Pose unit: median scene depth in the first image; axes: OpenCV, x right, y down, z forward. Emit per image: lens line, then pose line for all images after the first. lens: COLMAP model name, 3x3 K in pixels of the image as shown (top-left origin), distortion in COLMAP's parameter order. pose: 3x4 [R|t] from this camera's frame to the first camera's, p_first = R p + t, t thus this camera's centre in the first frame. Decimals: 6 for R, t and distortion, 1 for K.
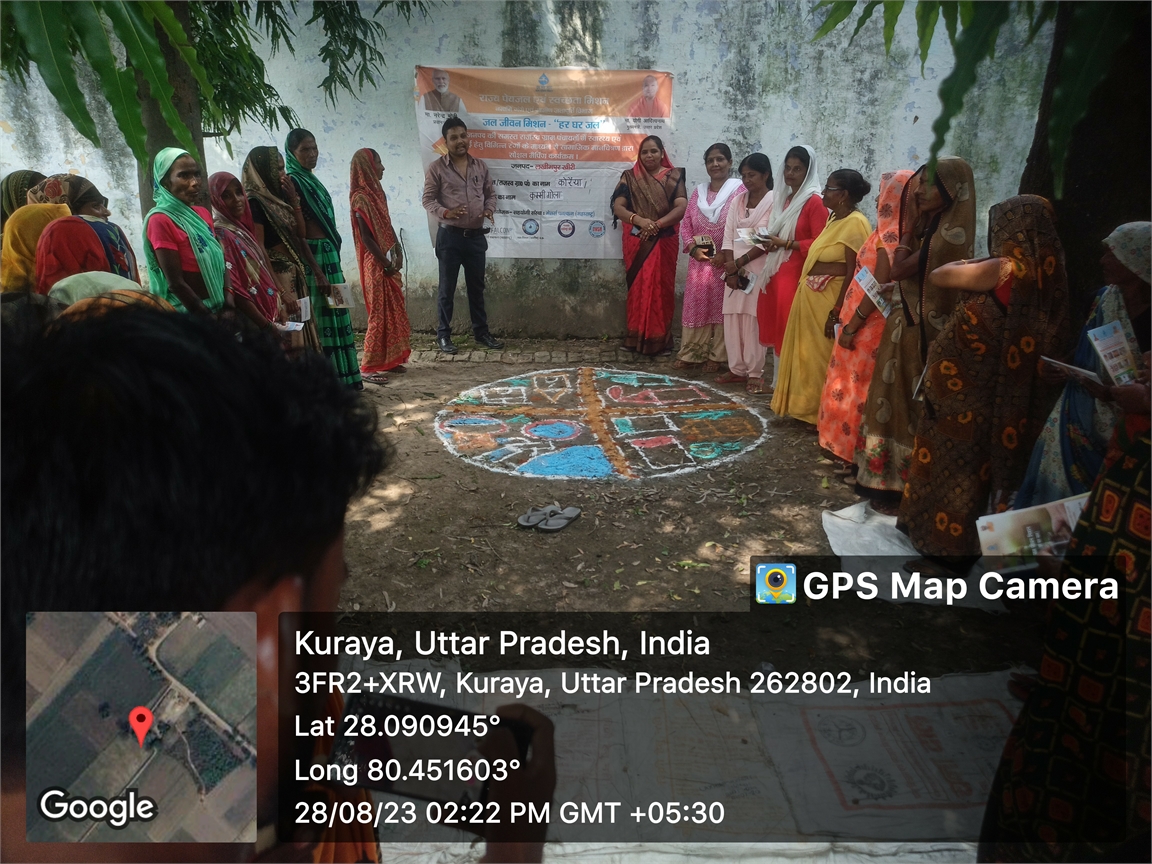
lens RADIAL K [[877.3, 0, 580.0], [0, 877.3, 435.1], [0, 0, 1]] dist [0.054222, -0.051091]
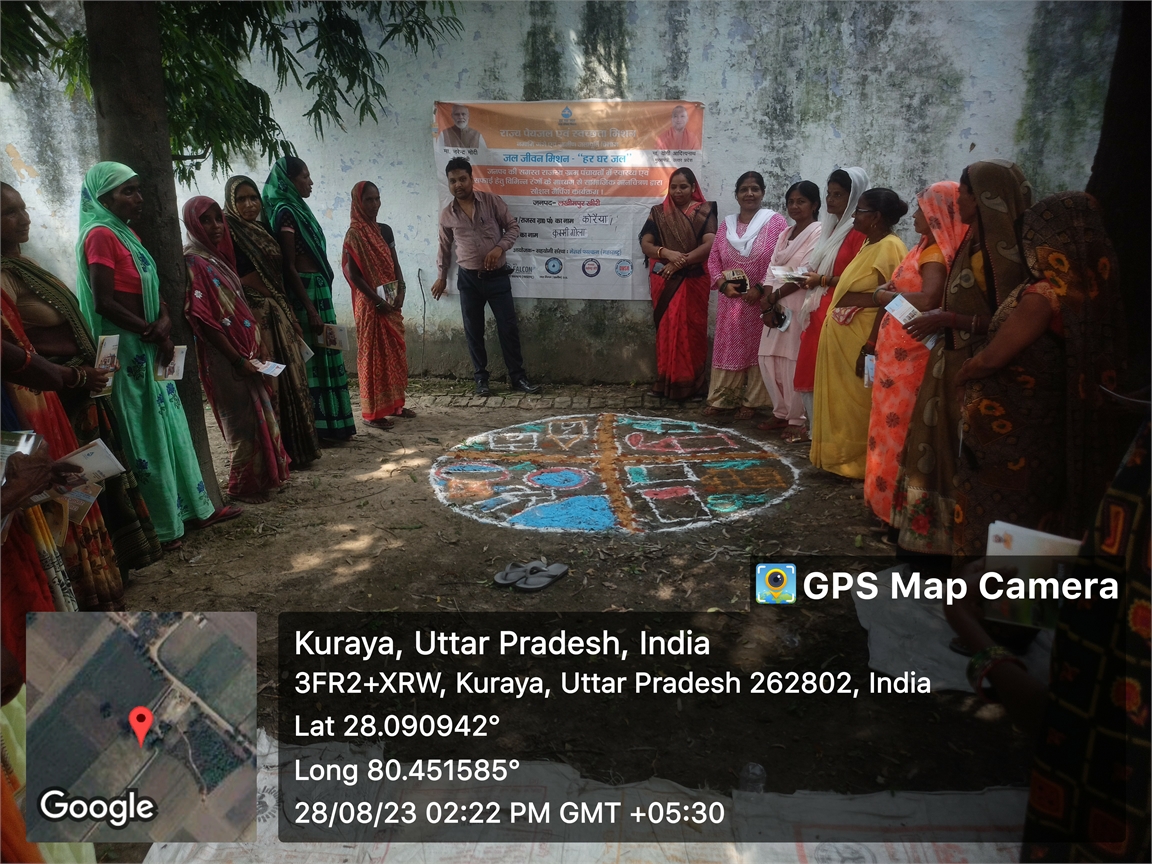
lens RADIAL K [[877.3, 0, 579.3], [0, 877.3, 435.4], [0, 0, 1]] dist [0.054222, -0.051091]
pose [[0.996705, 0.007769, -0.080740, 0.057757], [-0.013176, 0.997689, -0.066653, 0.009010], [0.080036, 0.067497, 0.994504, 0.087089]]
